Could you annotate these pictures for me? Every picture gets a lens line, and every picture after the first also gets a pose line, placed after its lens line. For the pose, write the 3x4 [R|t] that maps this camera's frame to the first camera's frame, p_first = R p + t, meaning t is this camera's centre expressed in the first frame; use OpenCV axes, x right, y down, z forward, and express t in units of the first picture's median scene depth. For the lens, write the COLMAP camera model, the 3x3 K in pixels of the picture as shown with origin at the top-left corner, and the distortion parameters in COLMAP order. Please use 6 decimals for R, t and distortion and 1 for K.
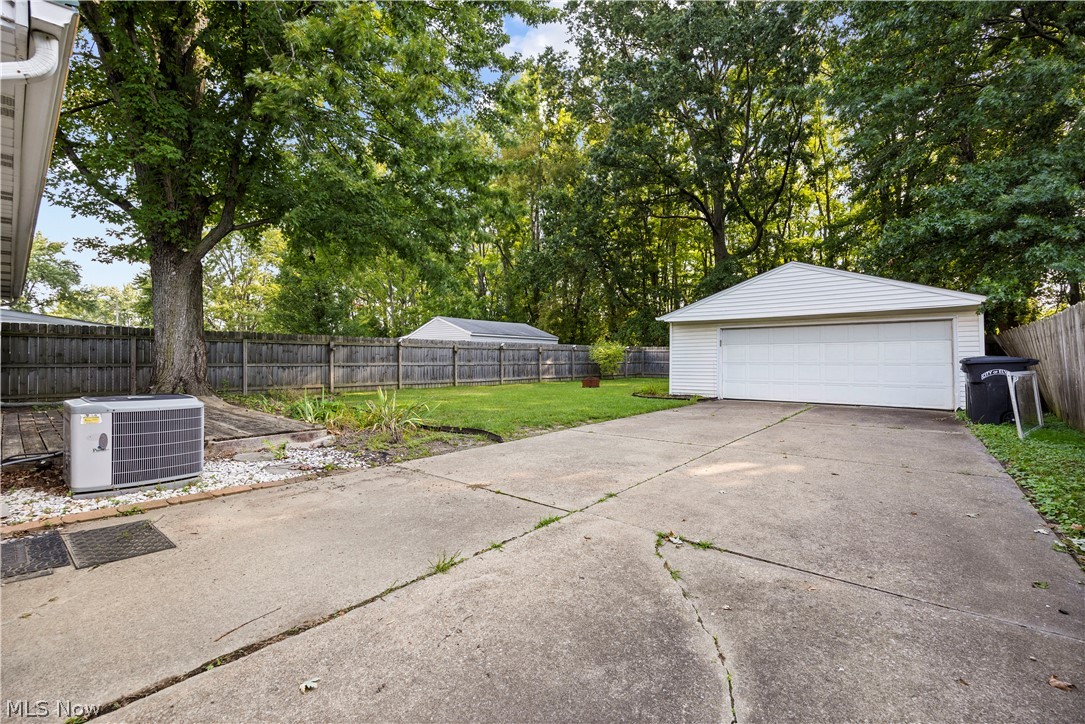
lens RADIAL K [[468.5, 0, 542.1], [0, 468.5, 359.3], [0, 0, 1]] dist [-0.018632, -0.000541]
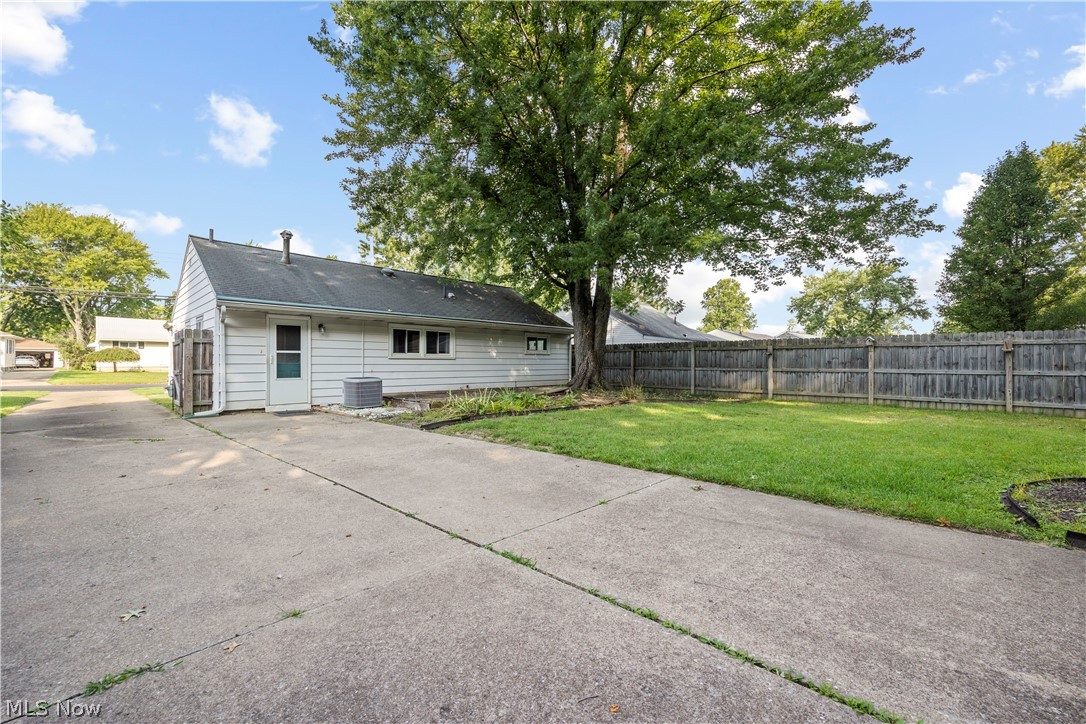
lens RADIAL K [[426.2, 0, 539.5], [0, 426.2, 362.5], [0, 0, 1]] dist [-0.000803, -0.000498]
pose [[-0.057556, 0.000520, -0.998342, 0.415118], [0.003836, 0.999993, 0.000300, -0.005387], [0.998335, -0.003812, -0.057558, 0.541366]]
